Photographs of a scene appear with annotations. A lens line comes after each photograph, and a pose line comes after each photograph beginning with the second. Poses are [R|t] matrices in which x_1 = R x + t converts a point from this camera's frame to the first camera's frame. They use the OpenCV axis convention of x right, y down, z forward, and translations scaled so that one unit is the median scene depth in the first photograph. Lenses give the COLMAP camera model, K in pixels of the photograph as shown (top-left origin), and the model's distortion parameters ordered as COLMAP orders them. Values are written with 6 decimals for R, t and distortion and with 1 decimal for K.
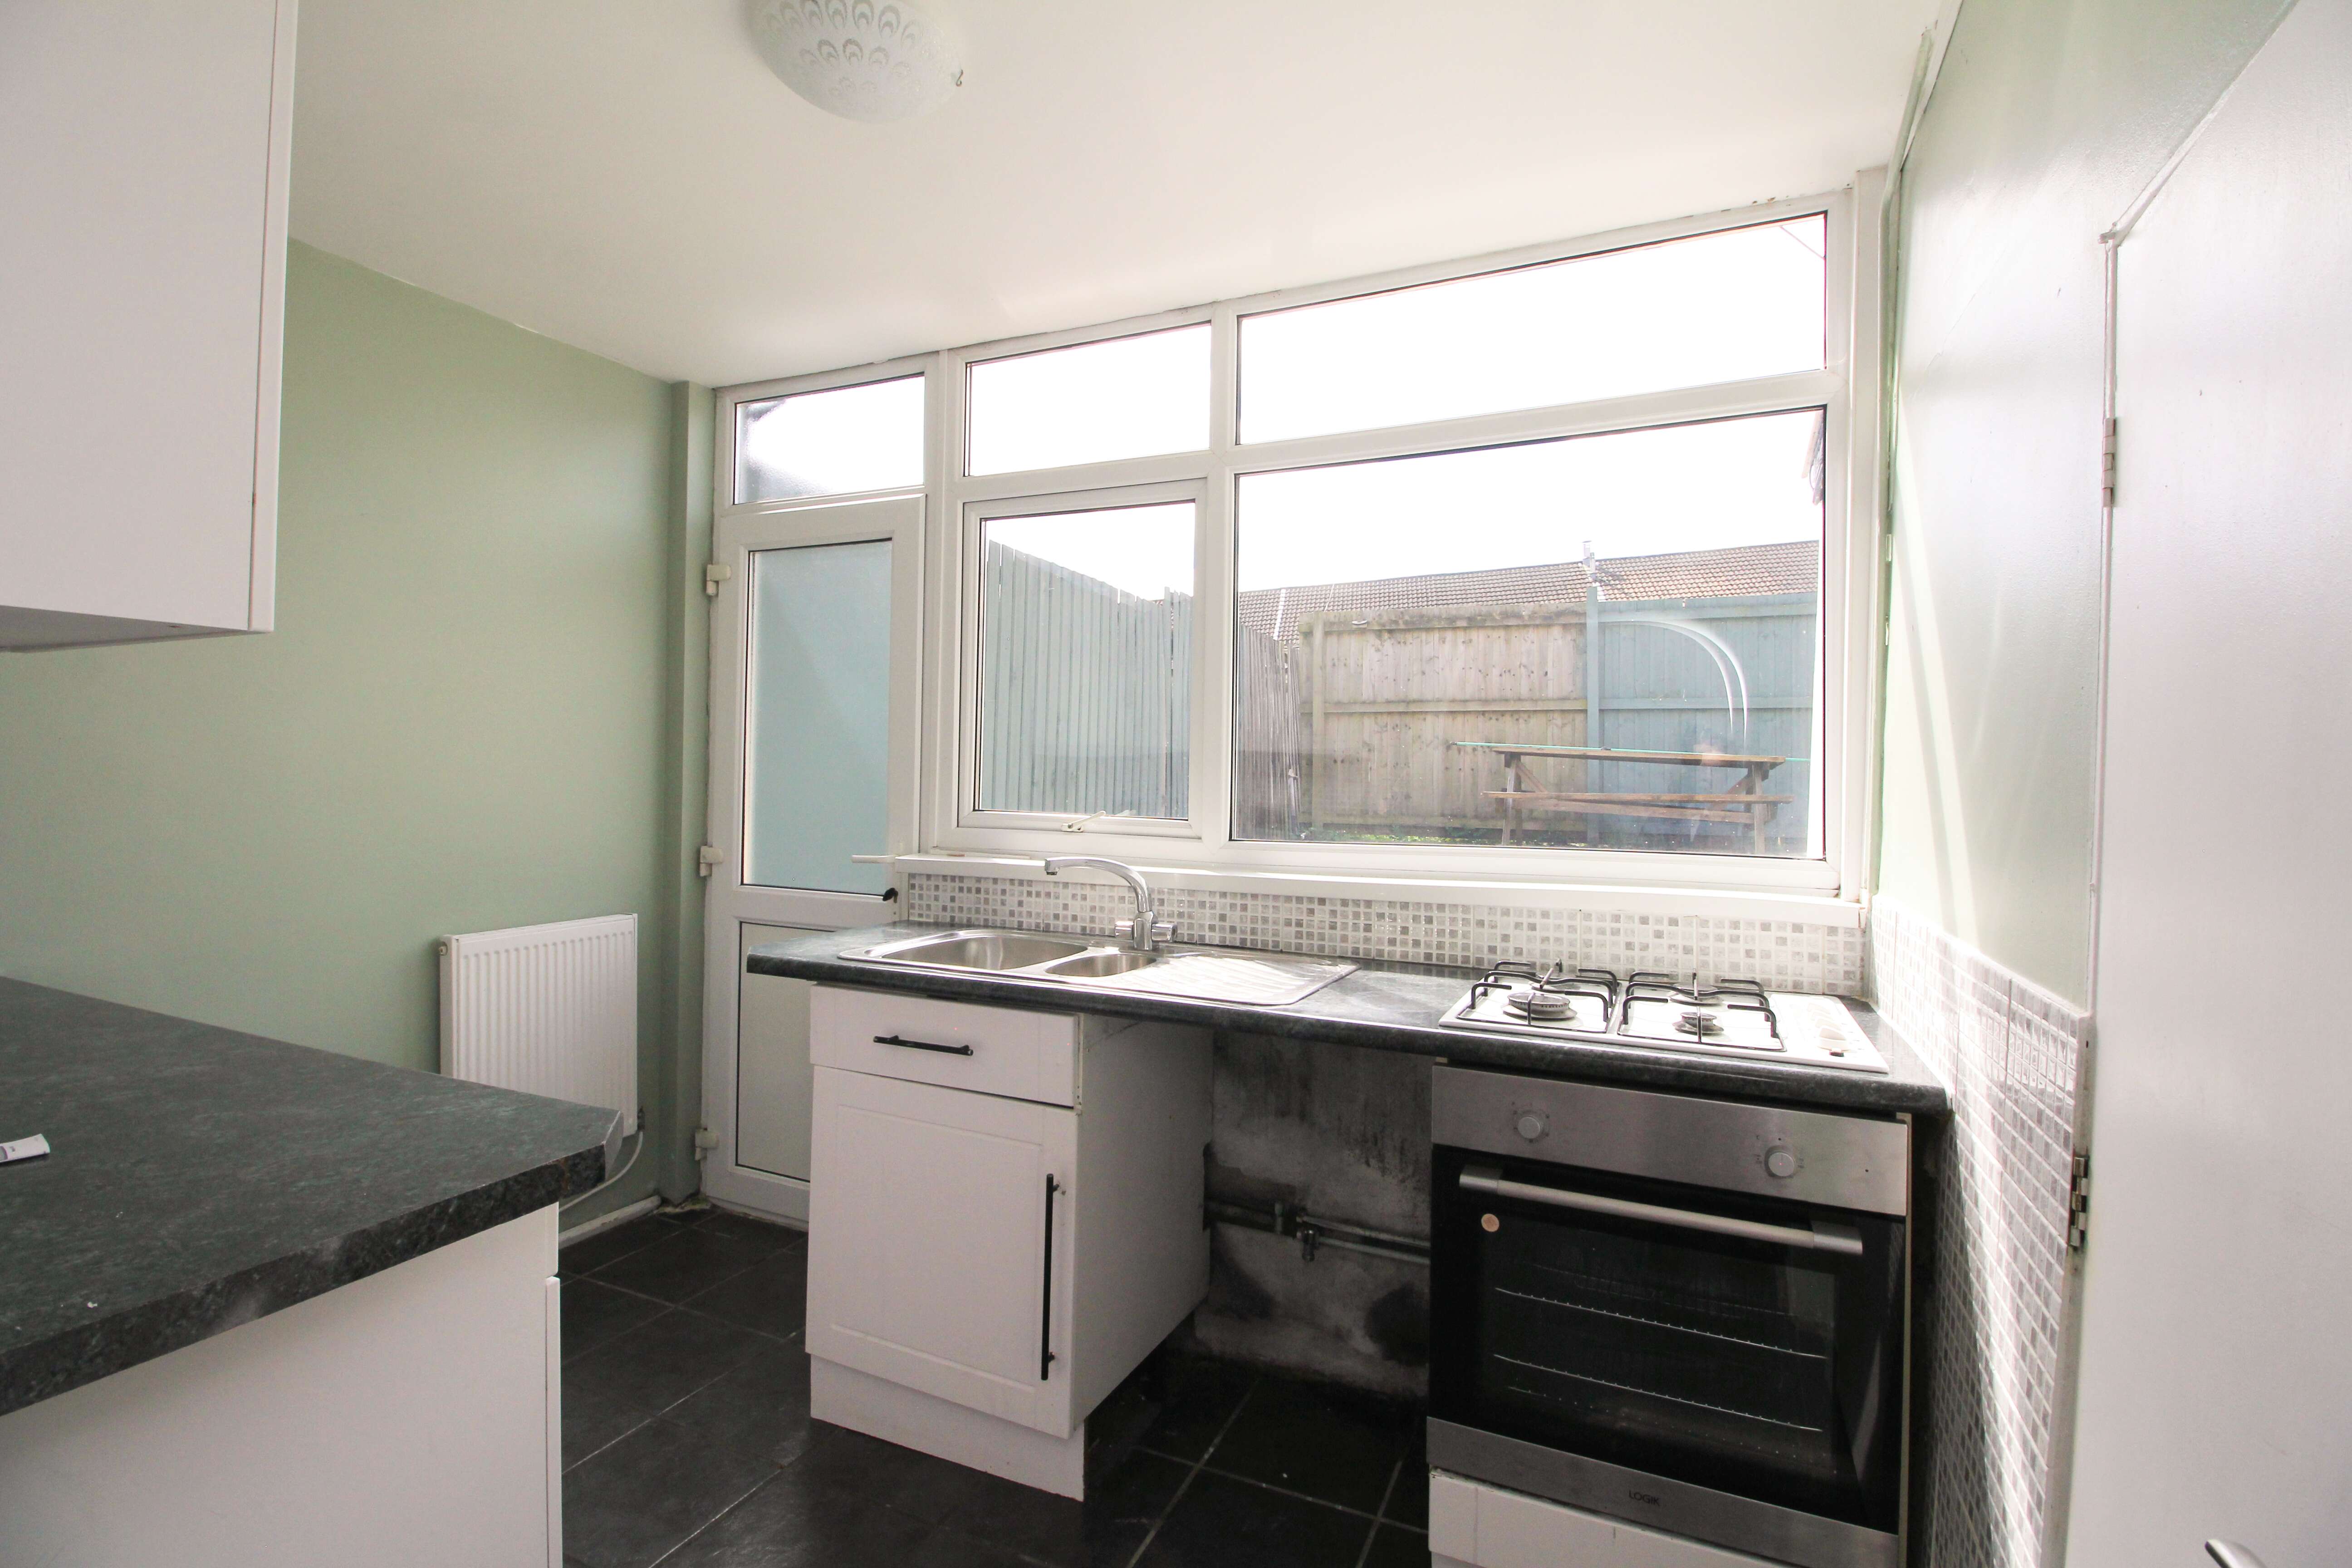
lens RADIAL K [[1082.0, 0, 1182.1], [0, 1082.0, 778.7], [0, 0, 1]] dist [-0.000272, -0.012948]
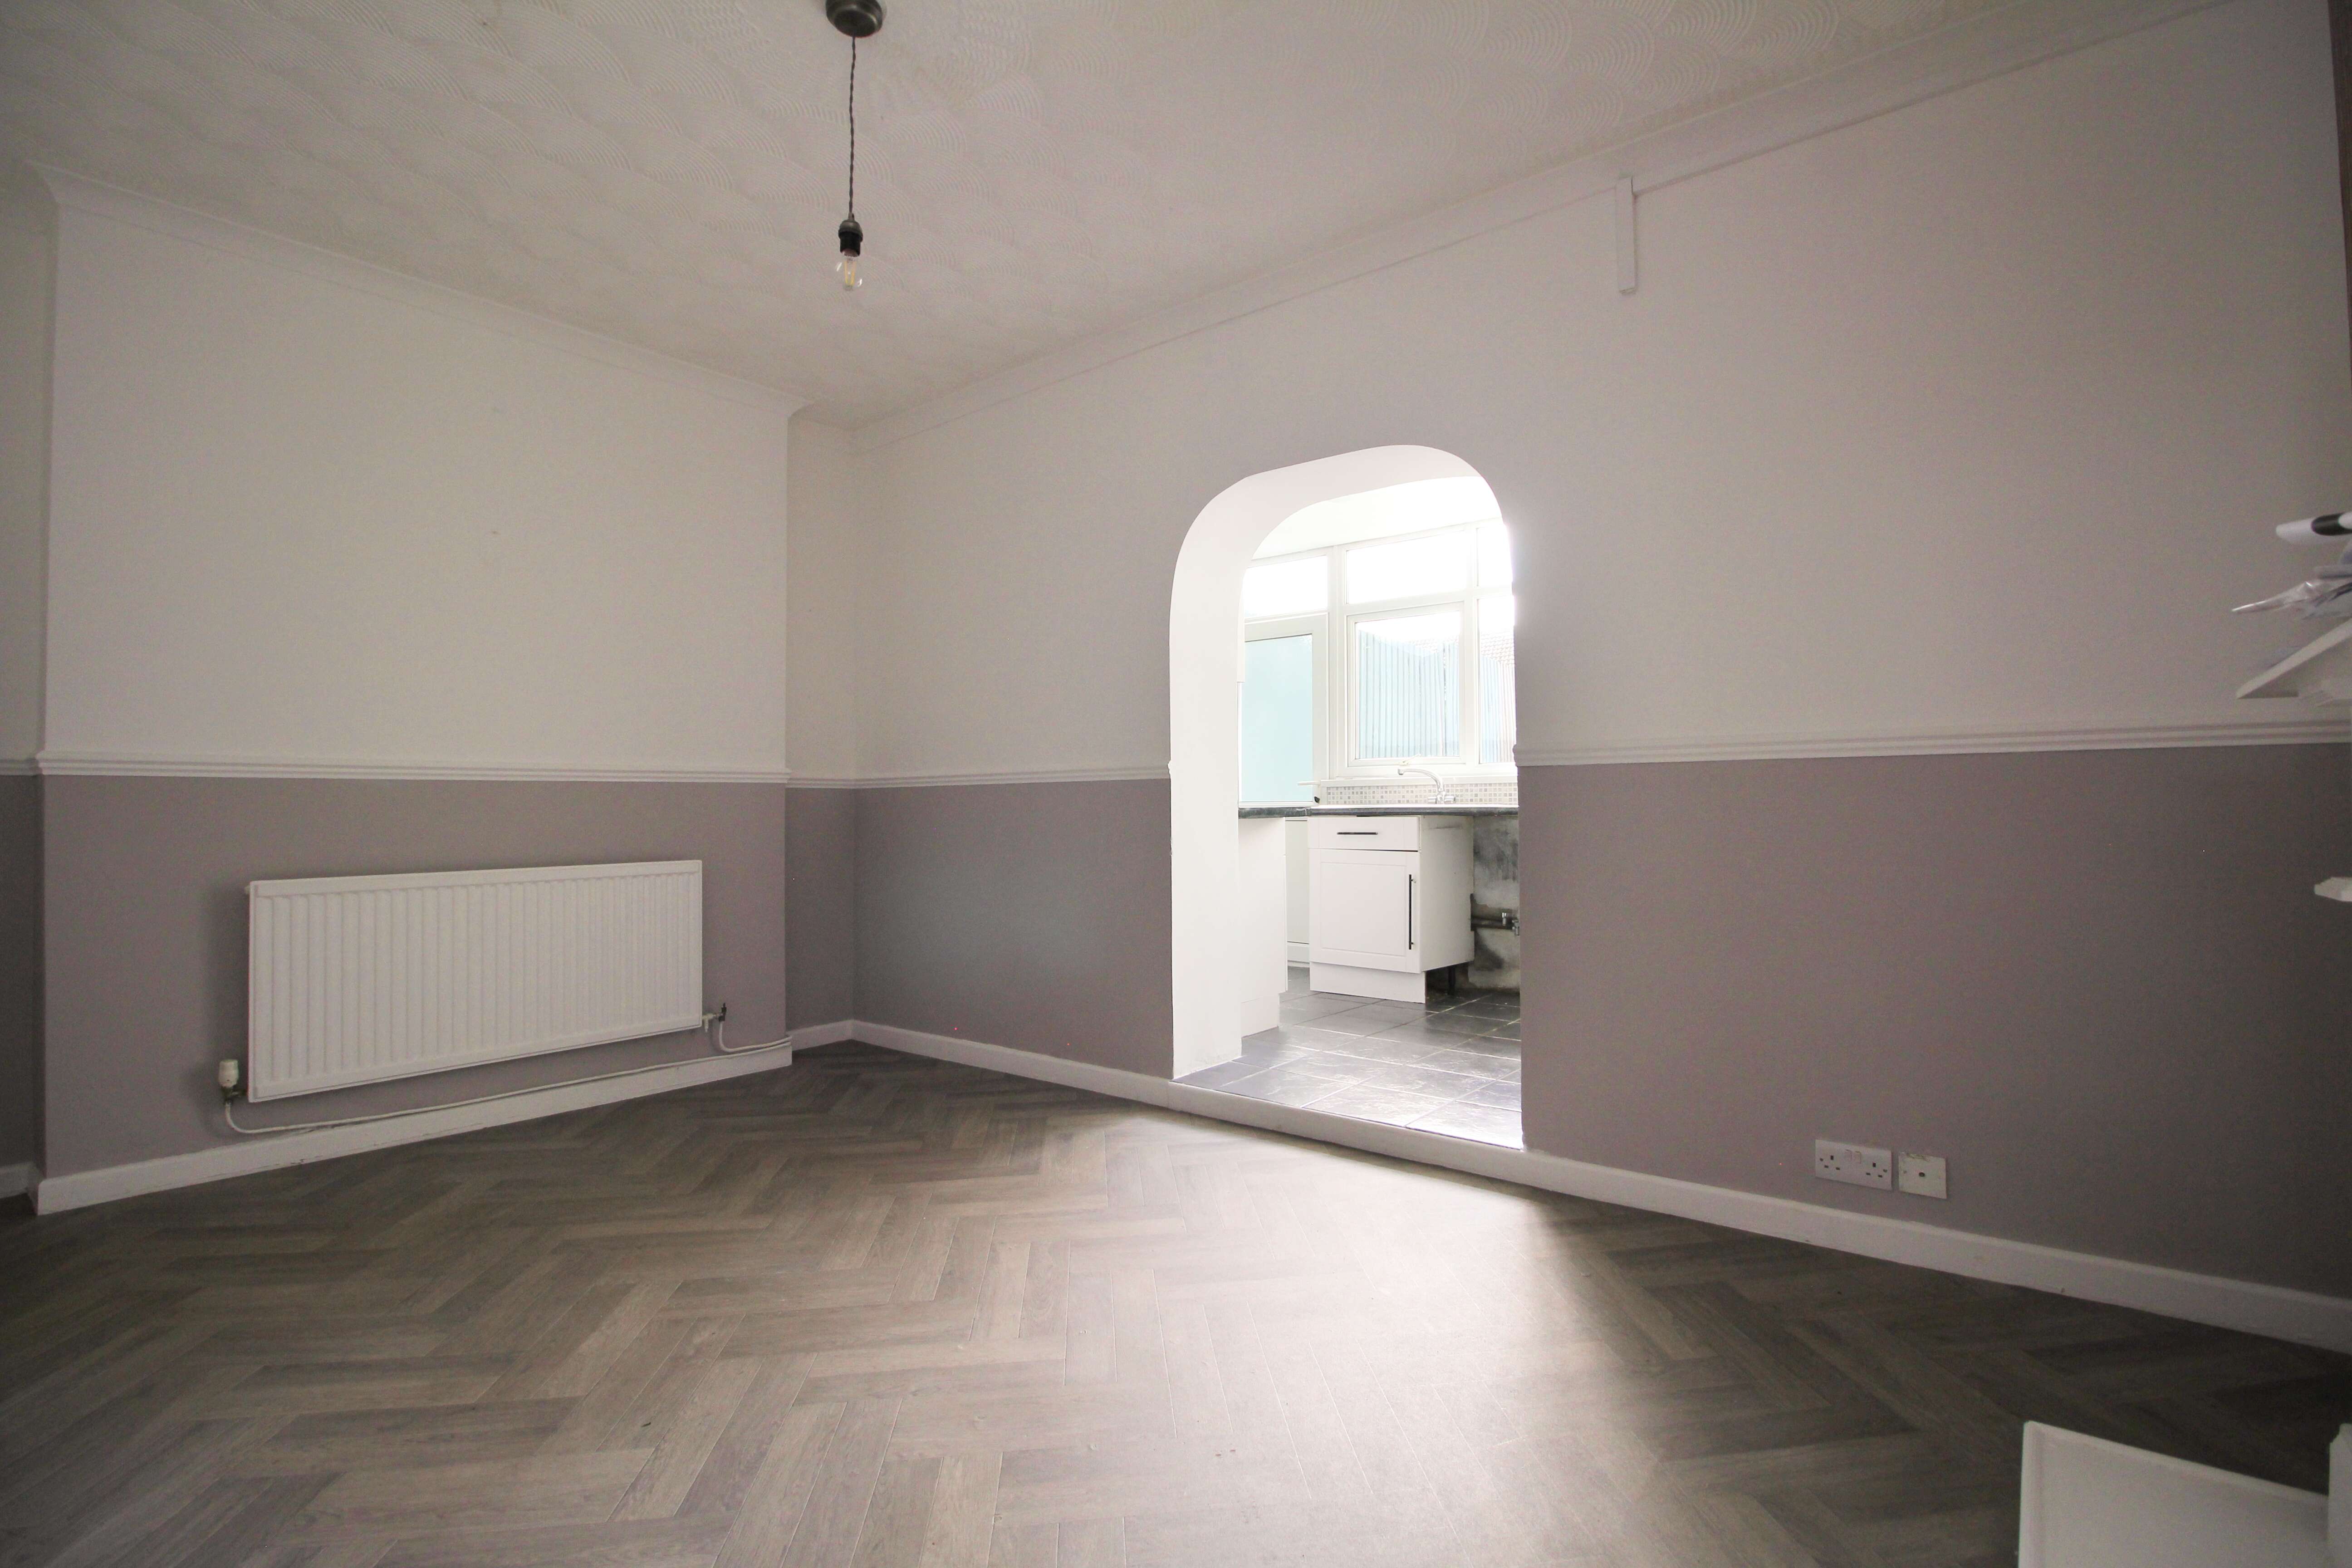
lens RADIAL K [[1082.0, 0, 1182.1], [0, 1082.0, 778.7], [0, 0, 1]] dist [-0.000272, -0.012948]
pose [[0.970144, -0.029499, -0.240728, -0.013437], [0.019973, 0.998921, -0.041916, 0.181268], [0.241704, 0.035857, 0.969687, -1.379692]]
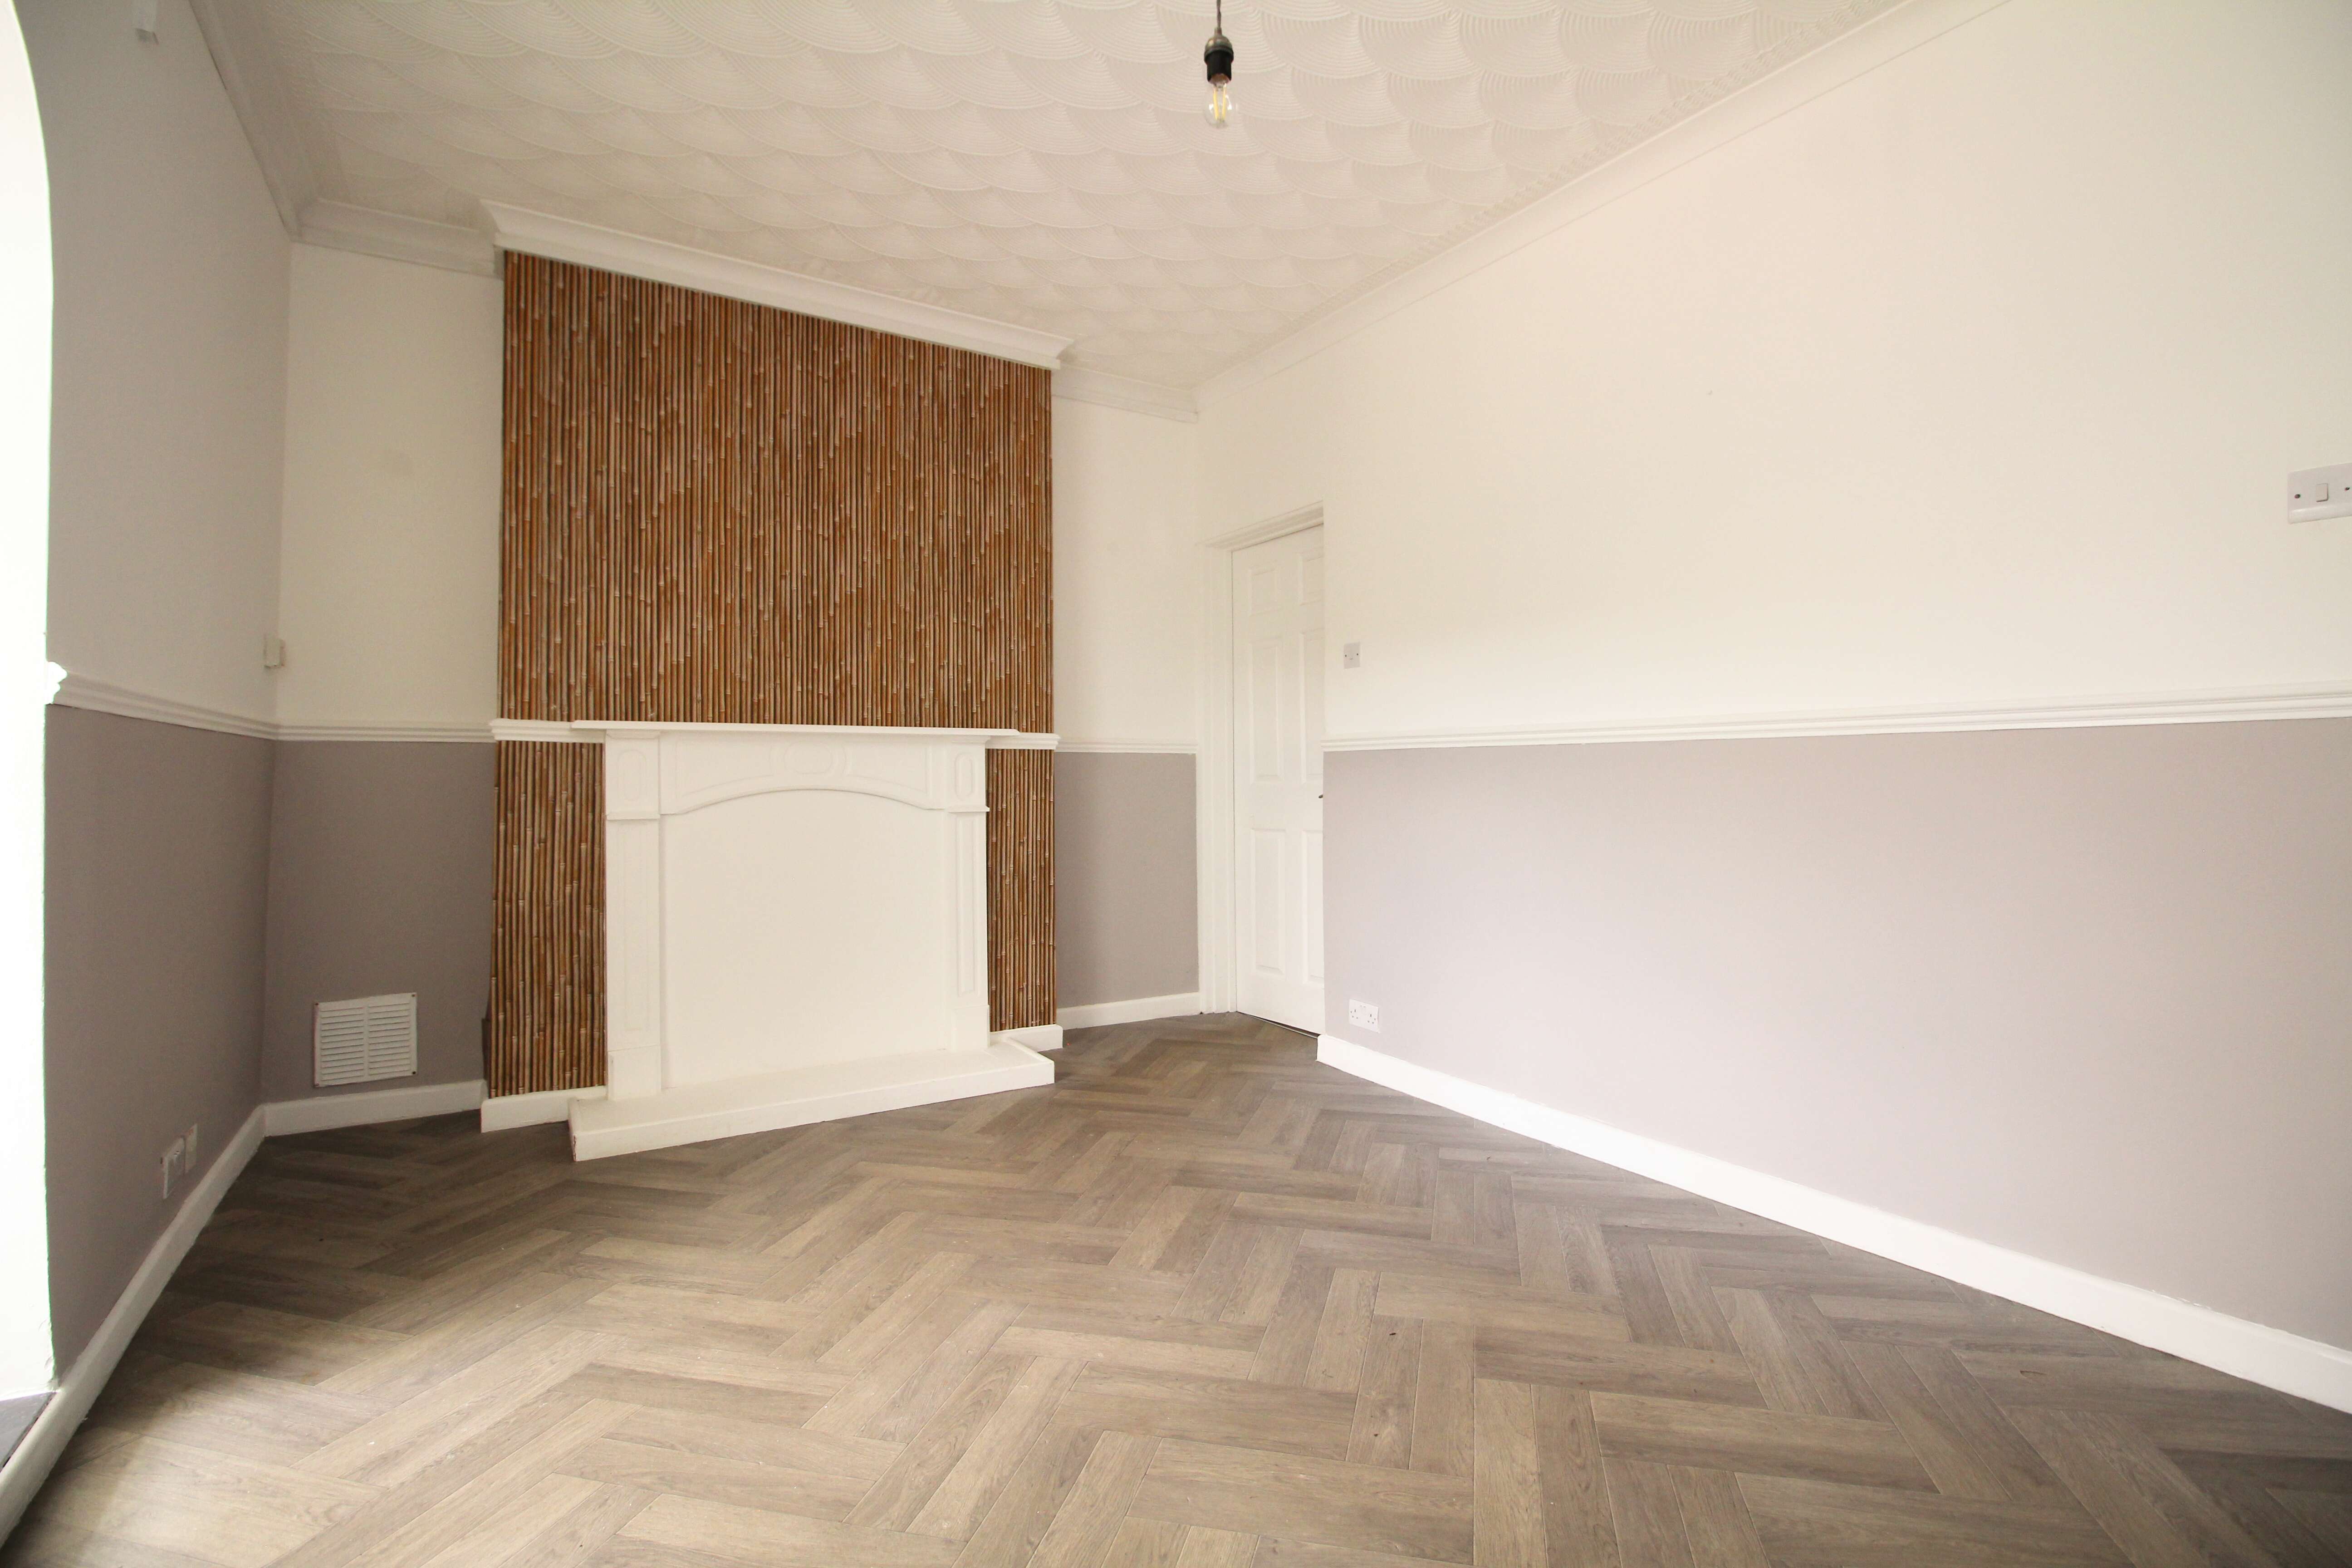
lens RADIAL K [[1070.8, 0, 1180.5], [0, 1070.8, 770.9], [0, 0, 1]] dist [0.000316, -0.016716]
pose [[-0.827922, -0.011448, 0.560726, -0.889860], [-0.007923, 0.999931, 0.008716, 0.153927], [-0.560787, 0.002773, -0.827955, 0.043719]]
